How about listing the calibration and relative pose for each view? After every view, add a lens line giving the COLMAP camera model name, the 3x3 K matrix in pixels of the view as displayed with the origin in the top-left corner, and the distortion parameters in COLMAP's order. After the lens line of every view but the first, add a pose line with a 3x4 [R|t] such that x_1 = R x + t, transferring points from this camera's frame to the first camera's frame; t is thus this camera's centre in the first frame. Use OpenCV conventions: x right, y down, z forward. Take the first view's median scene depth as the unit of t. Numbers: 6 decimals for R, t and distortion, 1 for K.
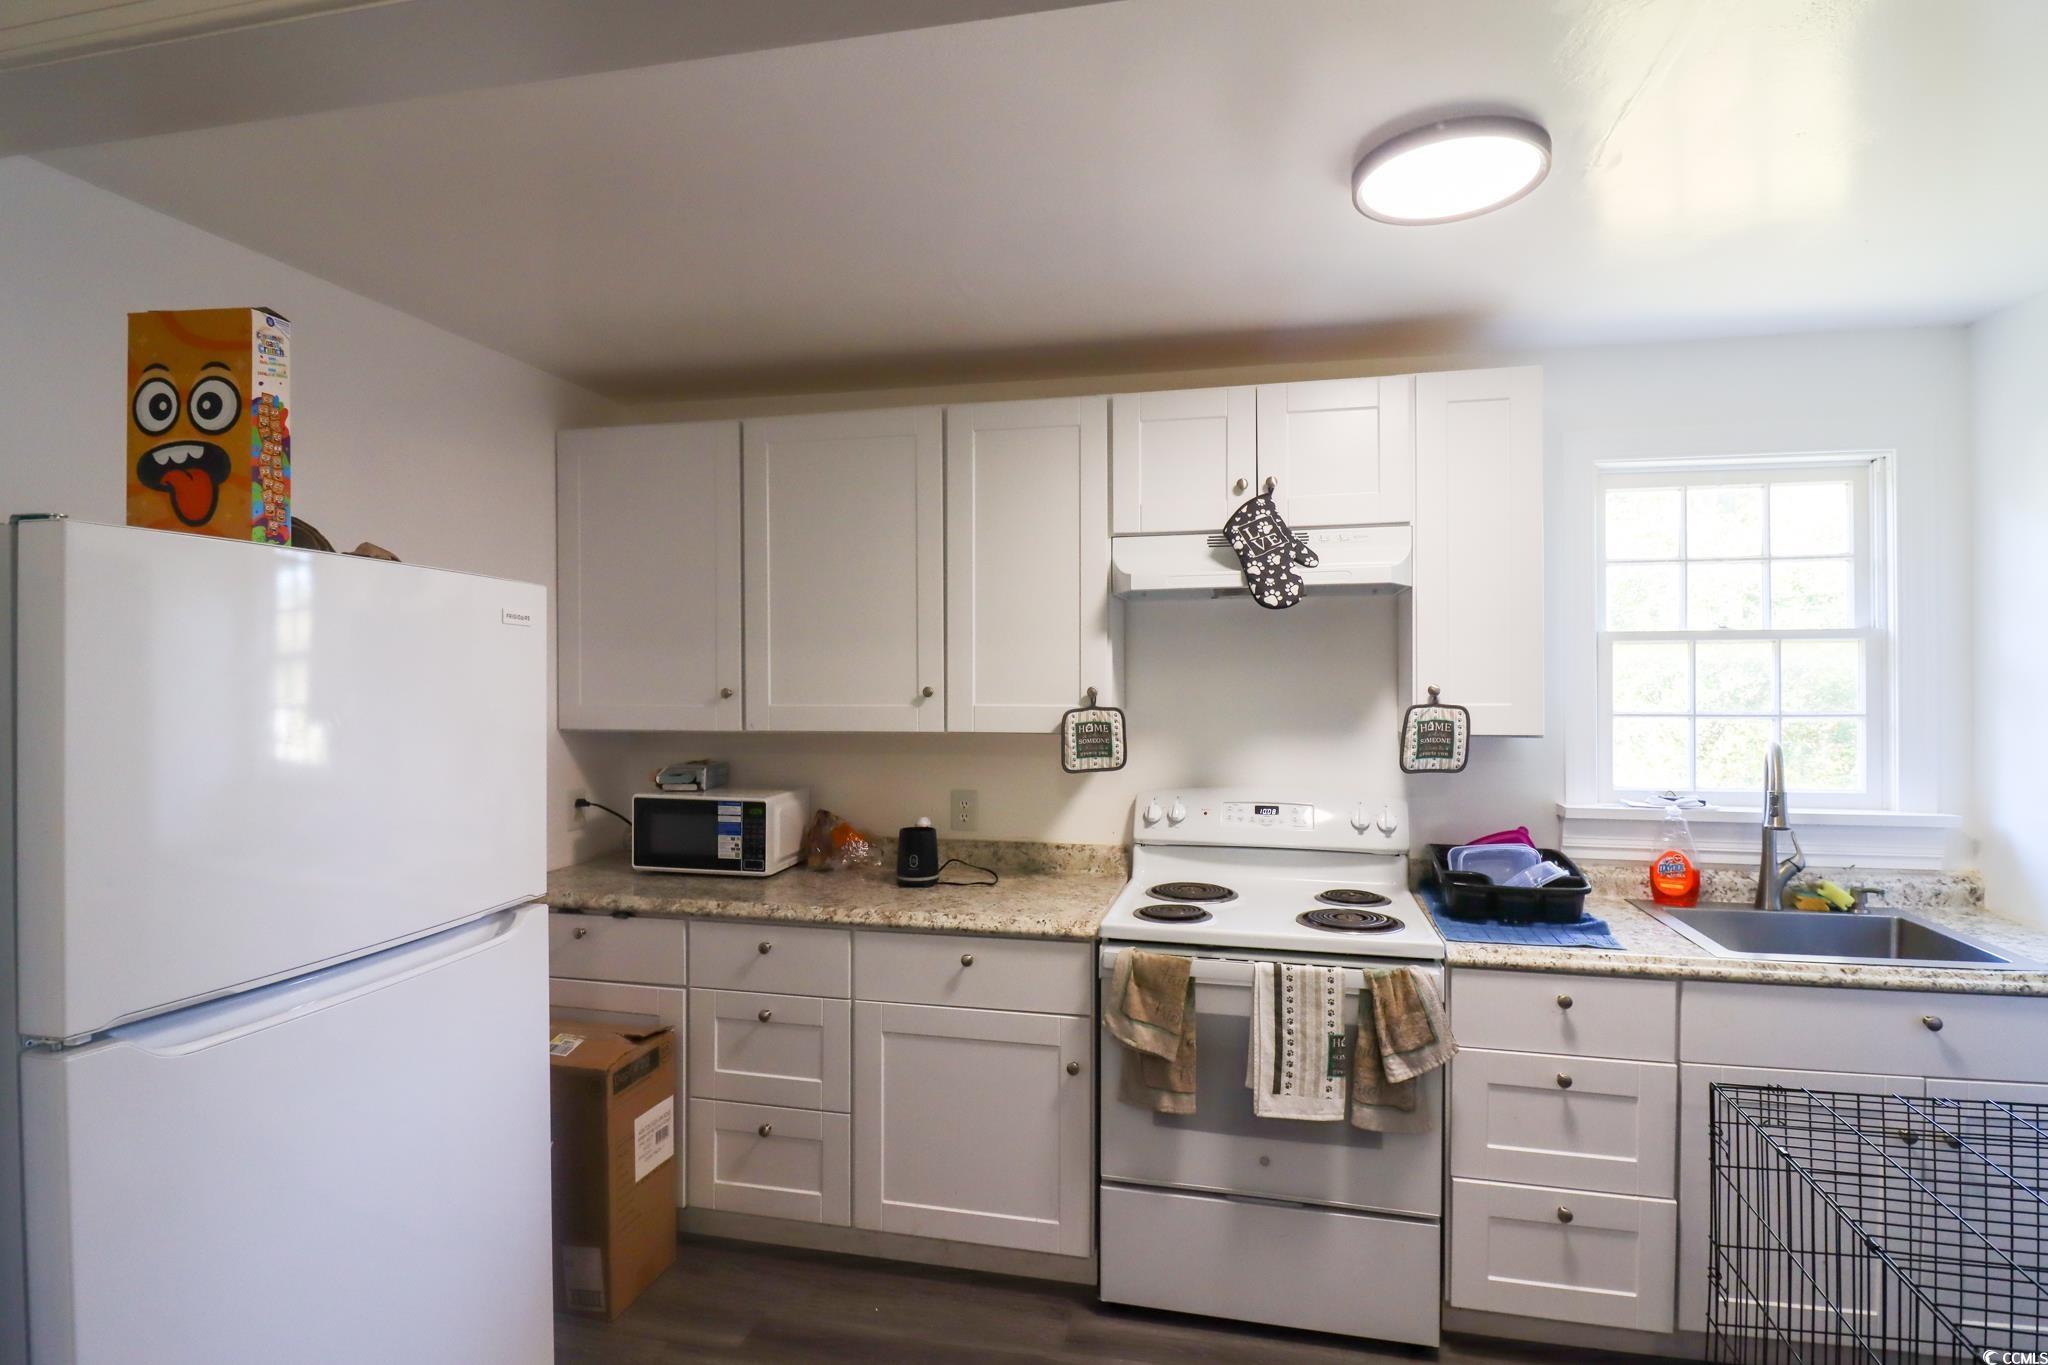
lens RADIAL K [[966.9, 0, 1024.0], [0, 966.9, 682.5], [0, 0, 1]] dist [0.001584, -0.014492]
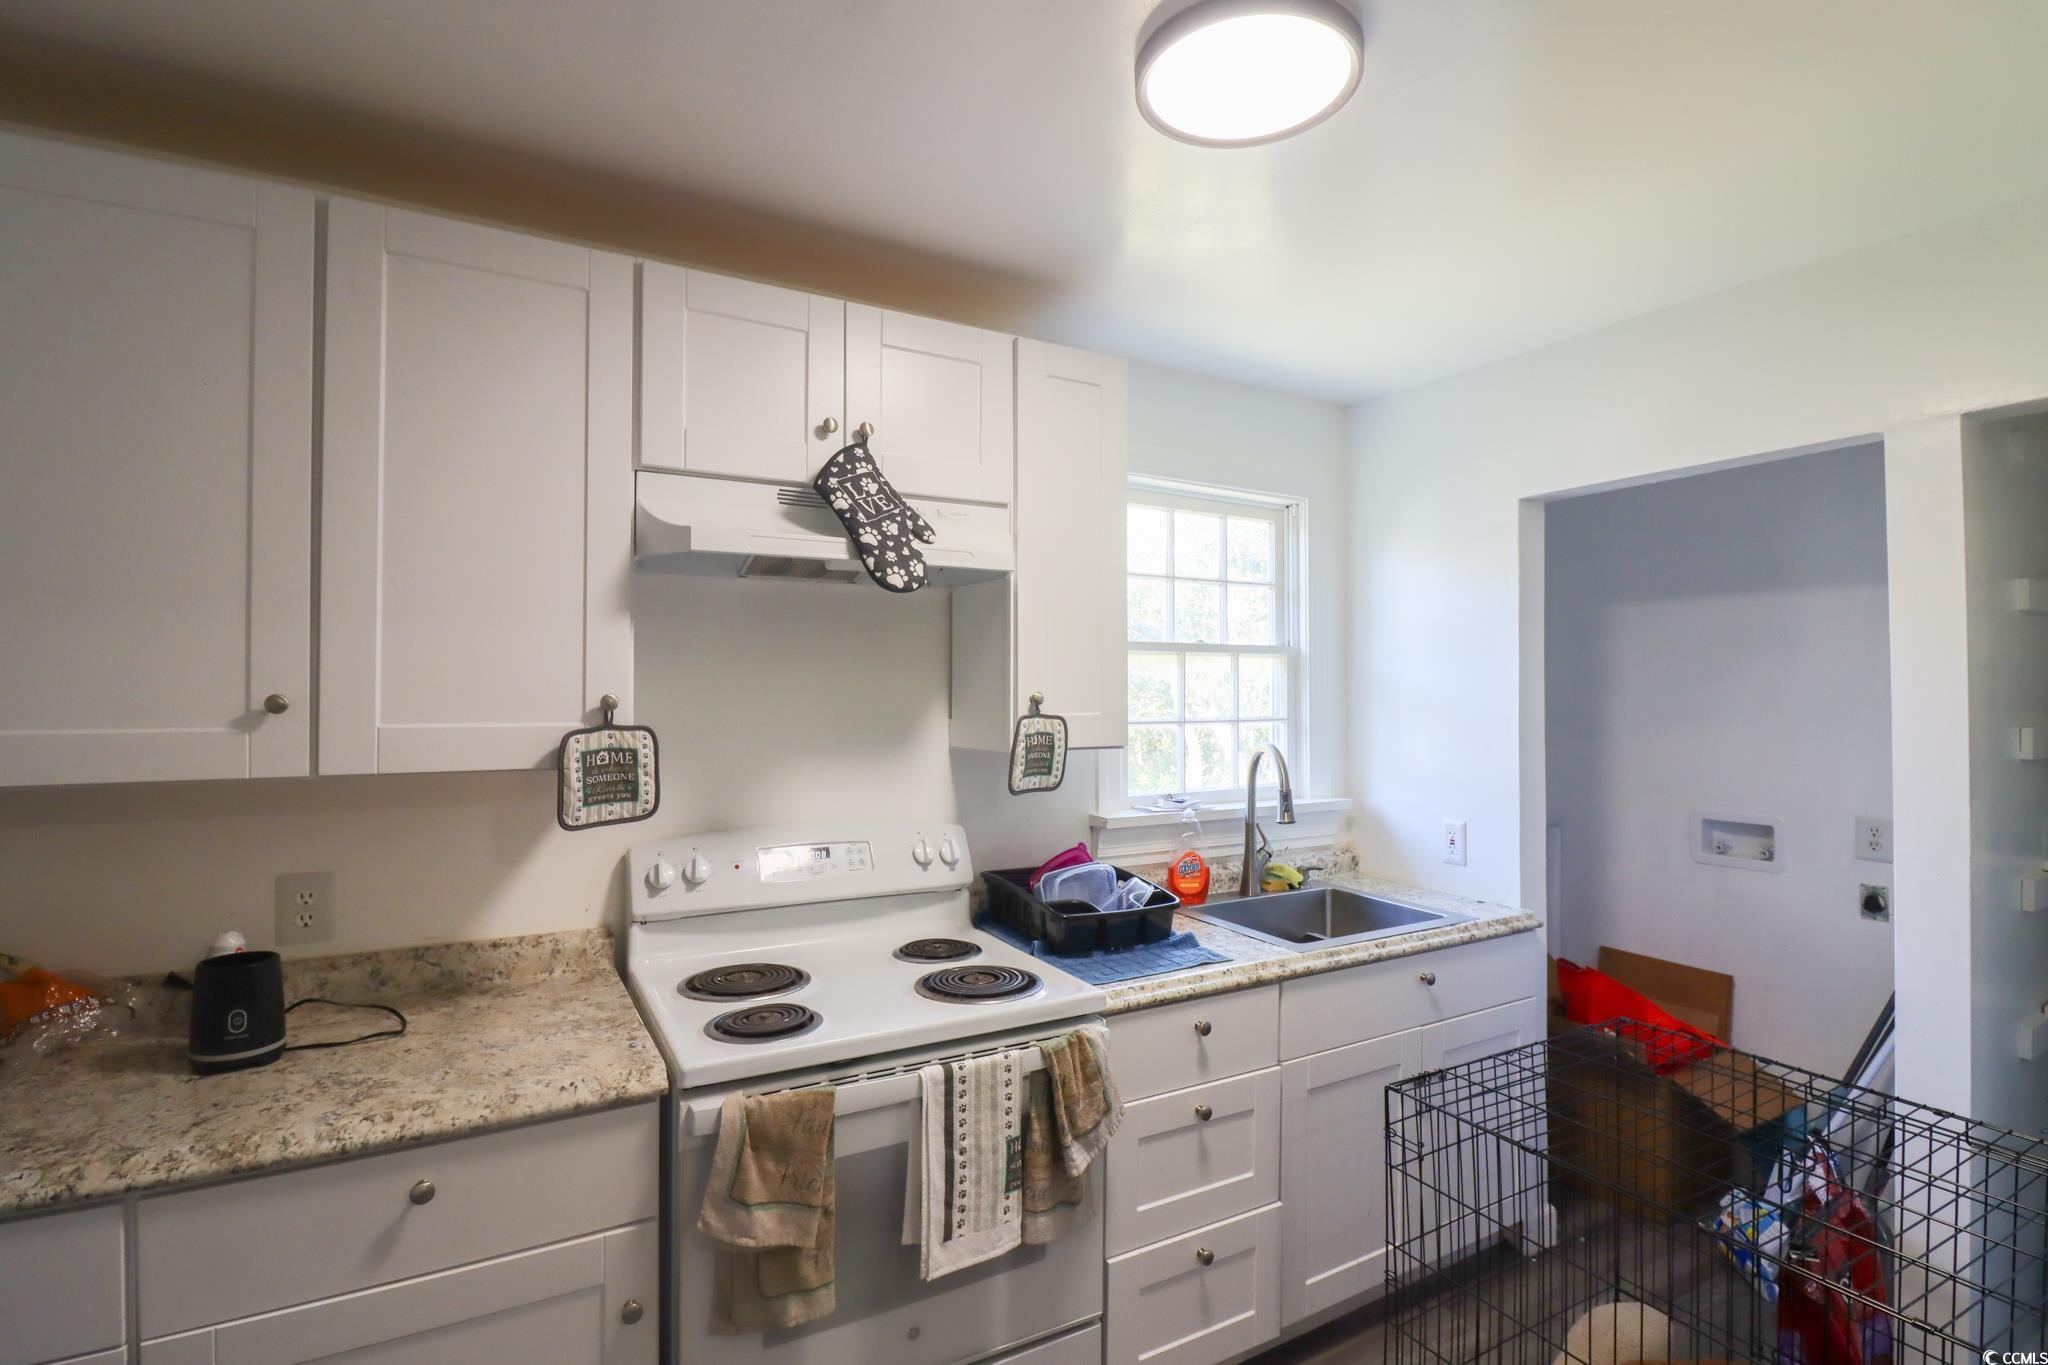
lens RADIAL K [[966.9, 0, 1024.0], [0, 966.9, 682.5], [0, 0, 1]] dist [0.001584, -0.014492]
pose [[0.731971, 0.009355, 0.681271, -0.182764], [-0.000777, 0.999917, -0.012895, 0.004890], [-0.681335, 0.008910, 0.731917, 0.364641]]
